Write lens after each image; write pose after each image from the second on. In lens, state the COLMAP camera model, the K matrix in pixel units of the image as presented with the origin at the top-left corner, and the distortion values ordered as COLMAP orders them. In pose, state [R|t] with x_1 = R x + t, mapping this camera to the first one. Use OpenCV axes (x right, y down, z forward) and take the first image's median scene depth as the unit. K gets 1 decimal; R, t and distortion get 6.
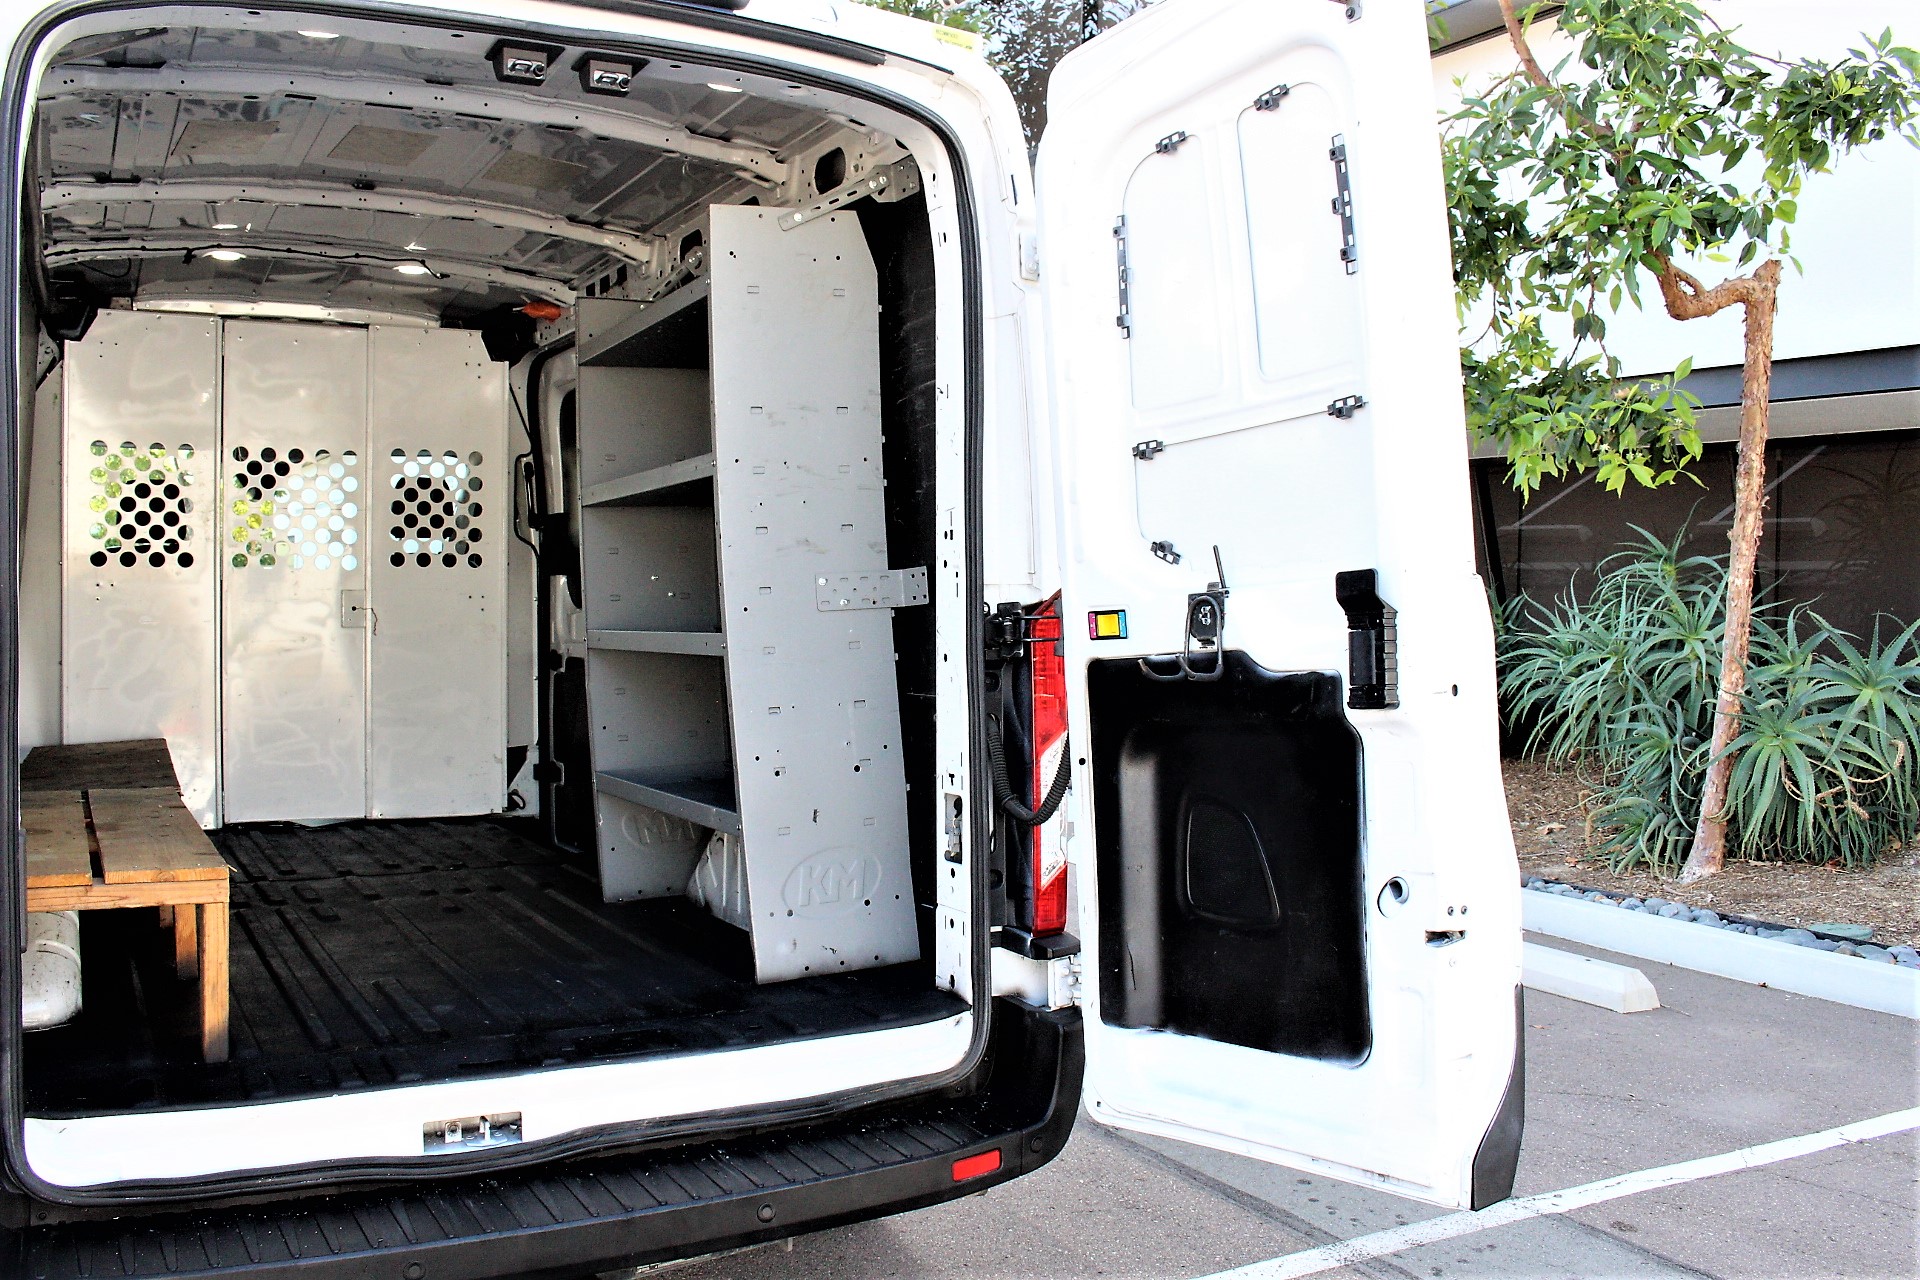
lens RADIAL K [[1662.7, 0, 894.5], [0, 1662.7, 636.1], [0, 0, 1]] dist [-0.133892, 0.095946]
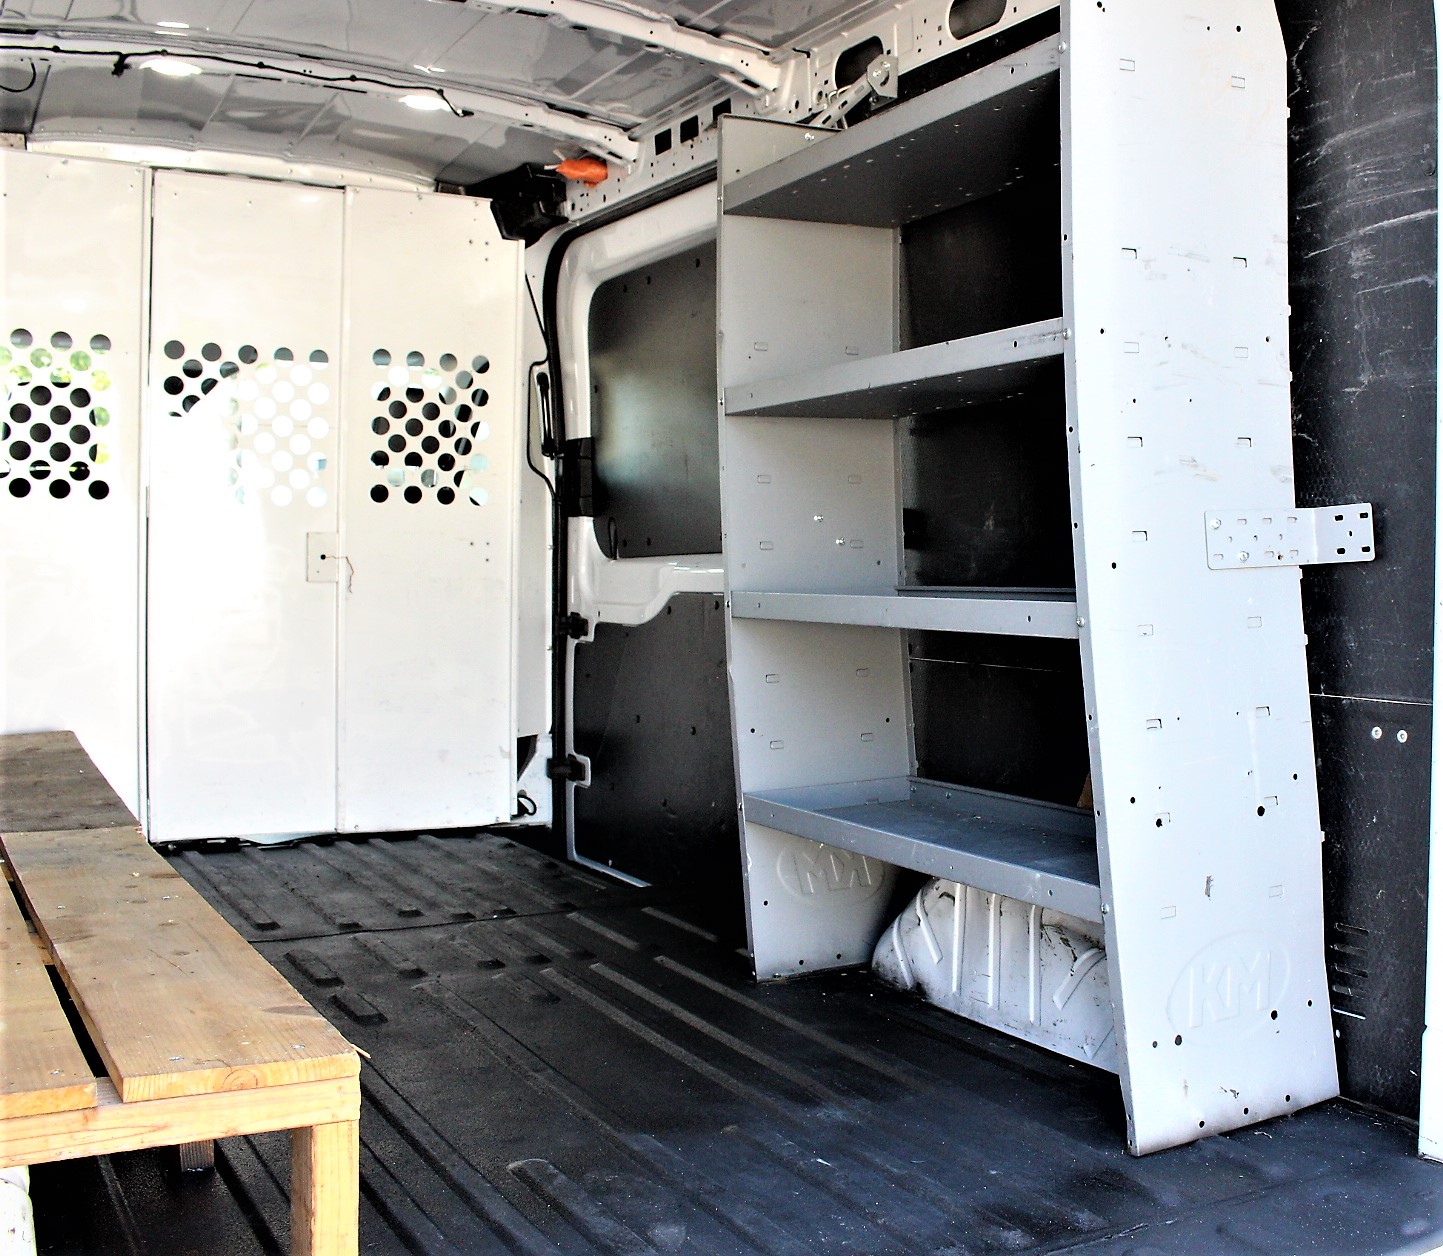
lens RADIAL K [[1668.1, 0, 895.8], [0, 1668.1, 609.5], [0, 0, 1]] dist [-0.094416, 0.000000]
pose [[0.996061, 0.008023, 0.088308, -0.160239], [-0.009002, 0.999902, 0.010702, -0.003802], [-0.088213, -0.011455, 0.996036, 0.260082]]
